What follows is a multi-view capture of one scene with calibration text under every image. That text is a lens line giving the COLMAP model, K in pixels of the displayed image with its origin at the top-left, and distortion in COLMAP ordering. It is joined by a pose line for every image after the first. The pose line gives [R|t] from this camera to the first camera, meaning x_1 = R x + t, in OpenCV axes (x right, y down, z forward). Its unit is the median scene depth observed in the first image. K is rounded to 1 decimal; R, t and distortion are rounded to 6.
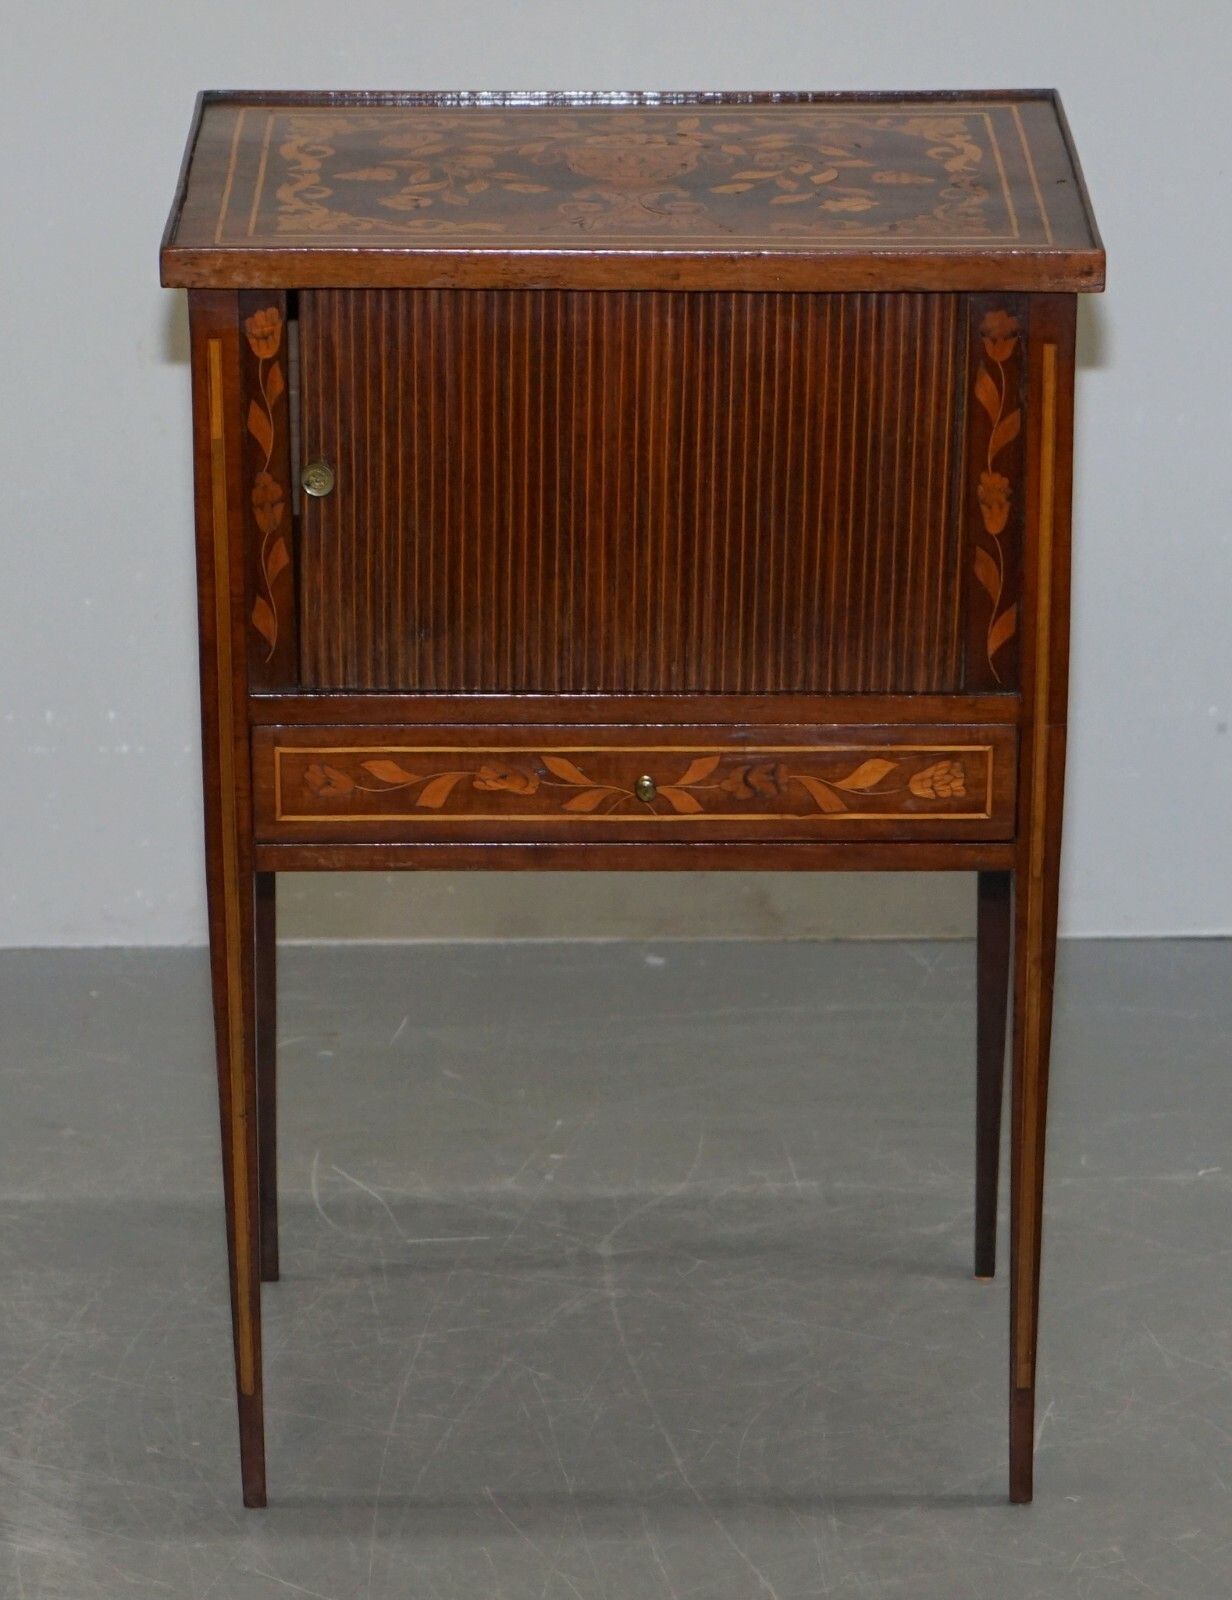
lens RADIAL K [[5483.1, 0, 616.0], [0, 5483.1, 800.0], [0, 0, 1]] dist [-0.198952, -1.695476]
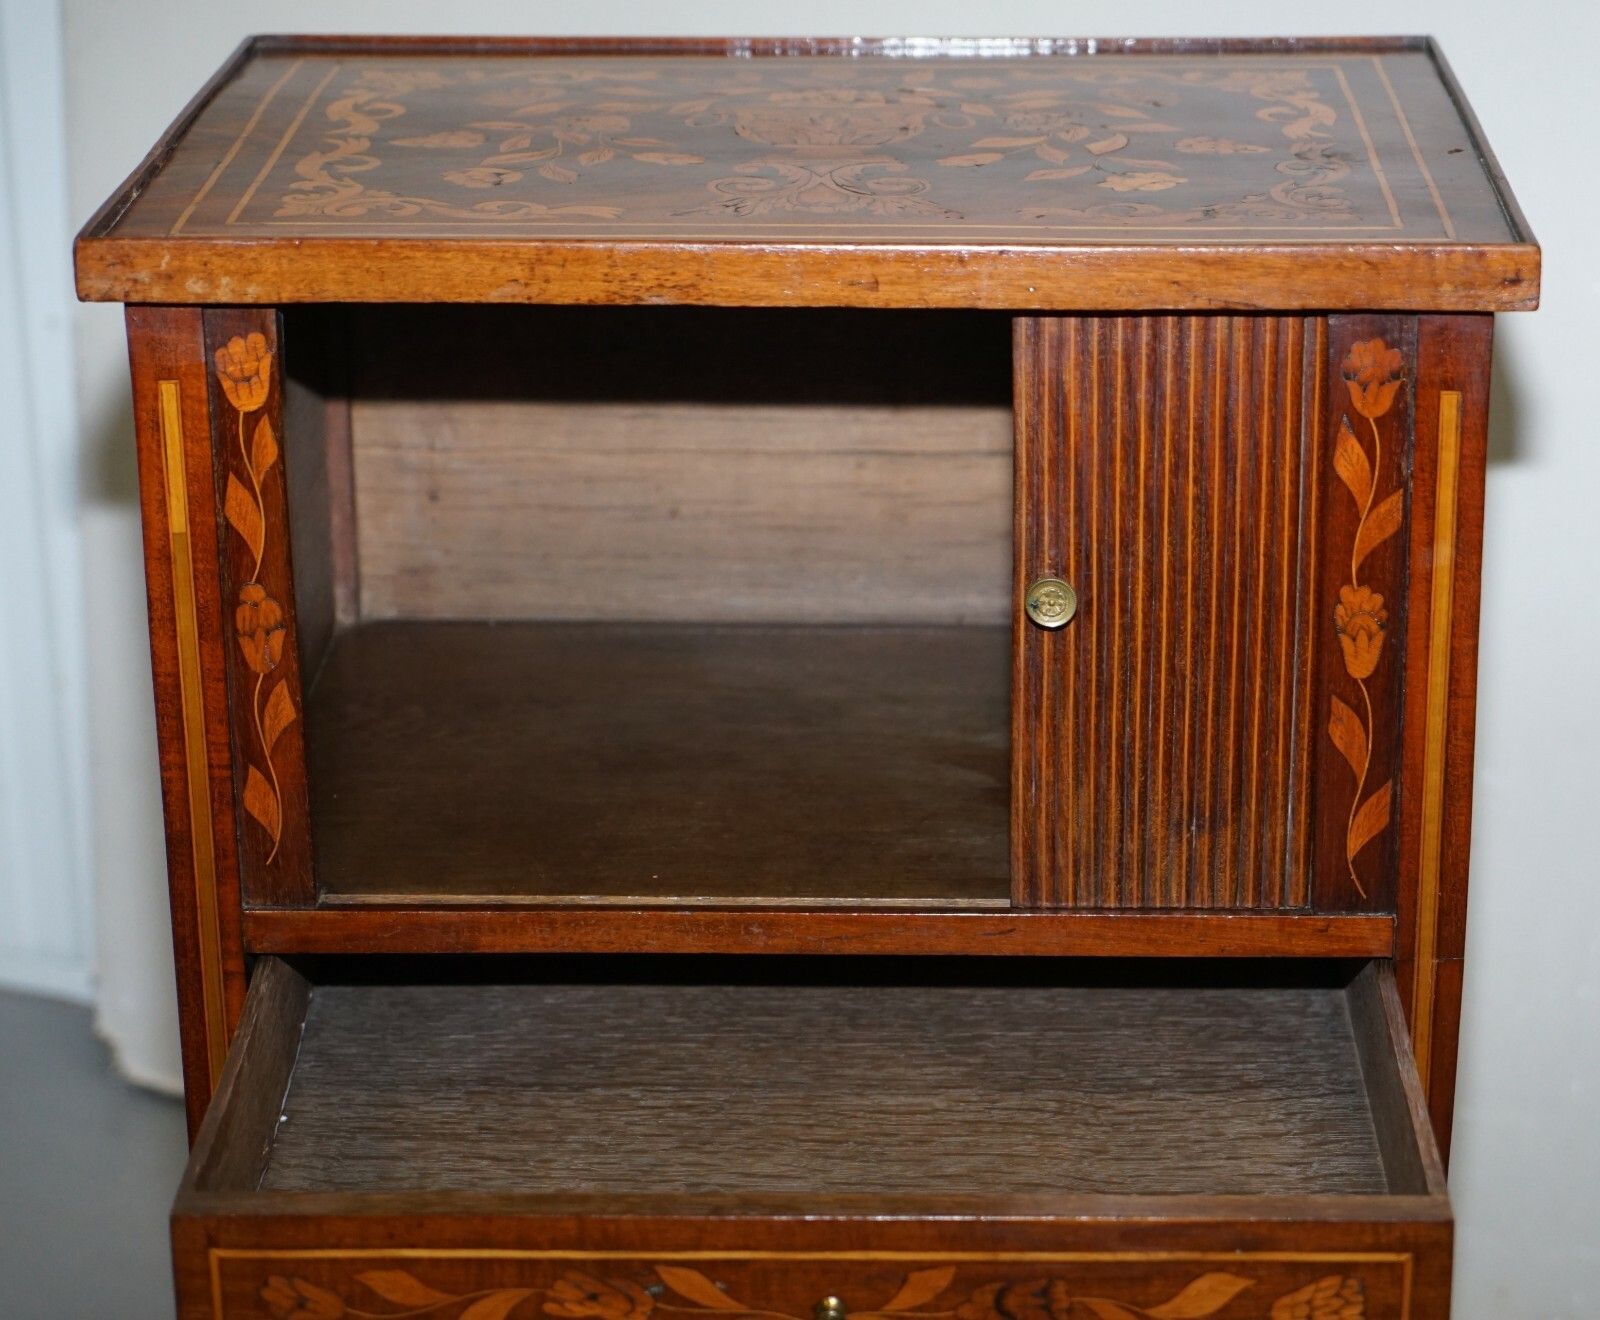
lens RADIAL K [[3898.0, 0, 871.7], [0, 3898.0, 634.7], [0, 0, 1]] dist [-0.068694, 0.230415]
pose [[0.999560, 0.004603, -0.029313, 0.023836], [-0.005078, 0.999857, -0.016161, -0.045826], [0.029234, 0.016303, 0.999440, 0.526662]]
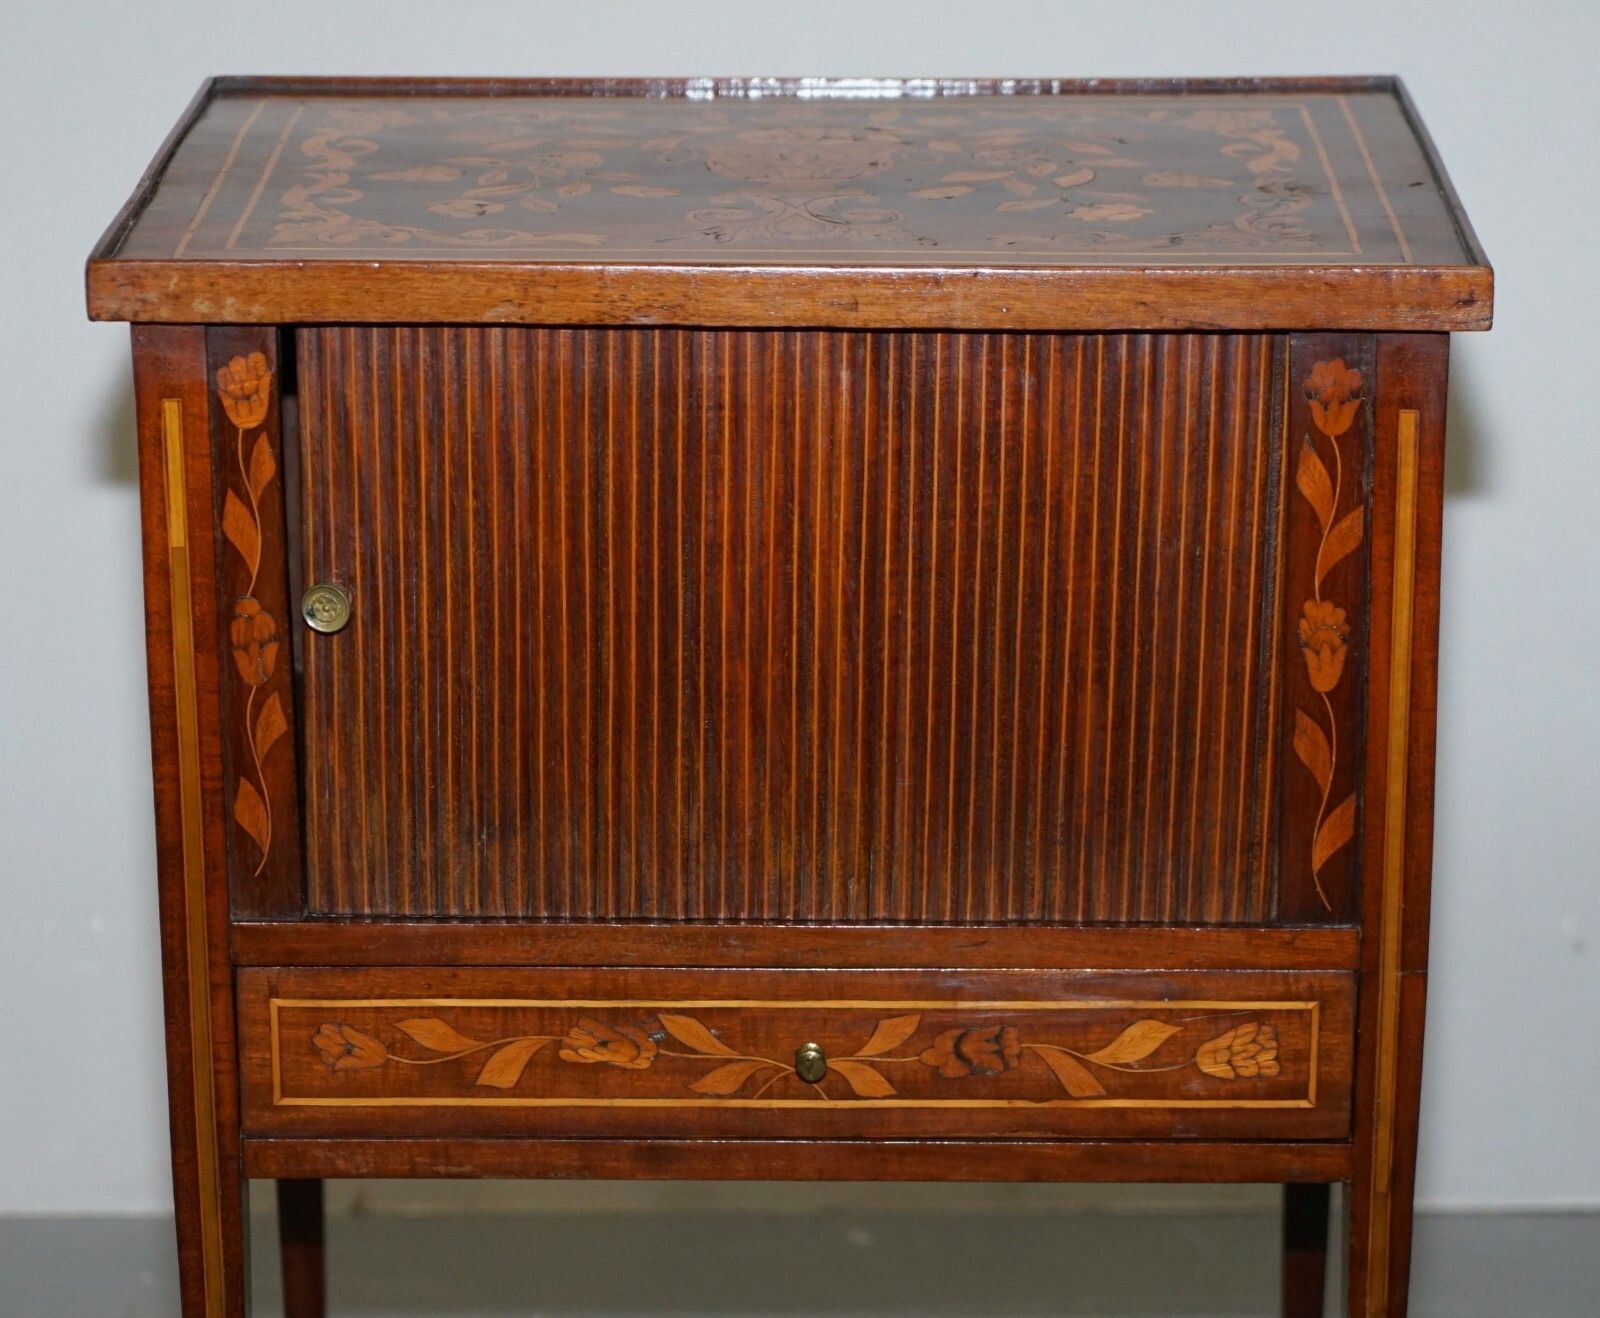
lens RADIAL K [[4879.8, 0, 742.8], [0, 4879.8, 662.2], [0, 0, 1]] dist [-0.062770, -0.219874]
pose [[0.999499, 0.003528, -0.031441, 0.016056], [-0.005371, 0.998259, -0.058735, -0.016266], [0.031179, 0.058874, 0.997778, 0.392923]]
